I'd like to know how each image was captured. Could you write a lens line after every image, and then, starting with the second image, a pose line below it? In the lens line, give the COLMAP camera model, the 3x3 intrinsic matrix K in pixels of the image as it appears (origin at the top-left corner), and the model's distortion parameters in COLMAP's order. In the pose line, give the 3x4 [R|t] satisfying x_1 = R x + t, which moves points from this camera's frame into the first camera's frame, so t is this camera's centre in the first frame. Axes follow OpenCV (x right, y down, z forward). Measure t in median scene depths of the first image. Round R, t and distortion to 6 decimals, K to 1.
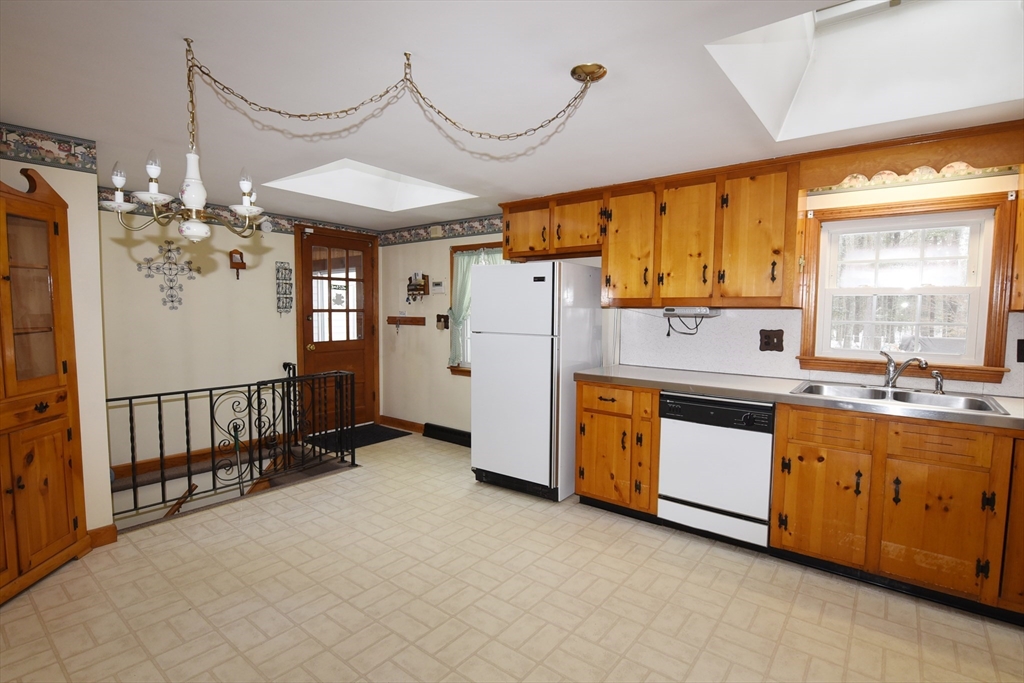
lens RADIAL K [[492.9, 0, 512.8], [0, 492.9, 344.0], [0, 0, 1]] dist [-0.009081, -0.004799]
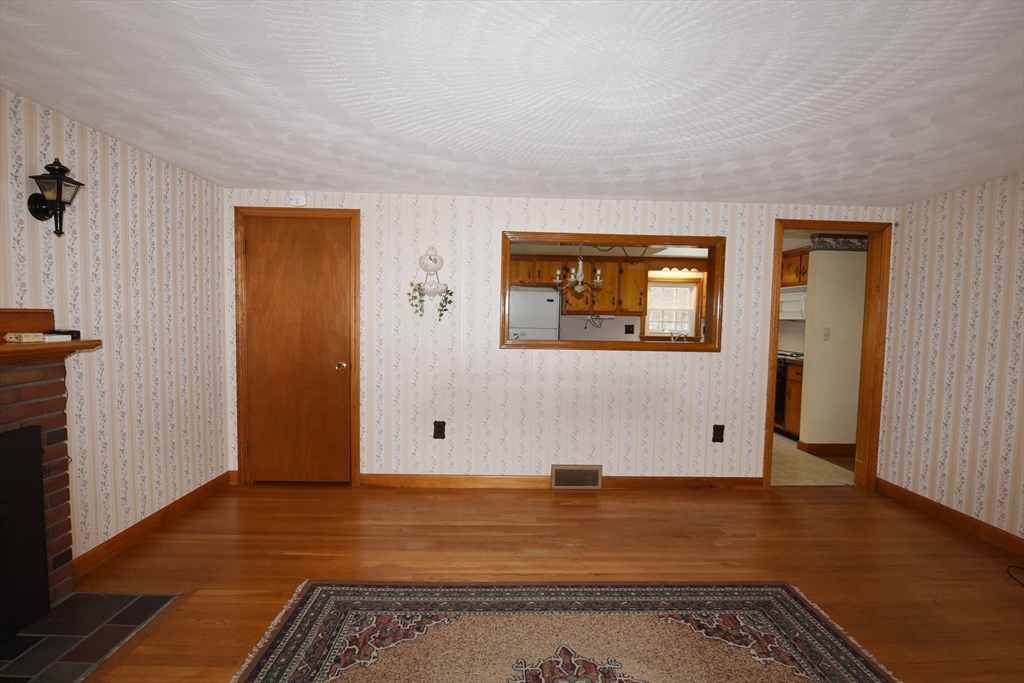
lens RADIAL K [[492.9, 0, 512.8], [0, 492.9, 344.0], [0, 0, 1]] dist [-0.009081, -0.004799]
pose [[0.773075, -0.034591, 0.633371, -1.459844], [0.026683, 0.999402, 0.022012, -0.004105], [-0.633753, -0.000117, 0.773535, -0.492491]]
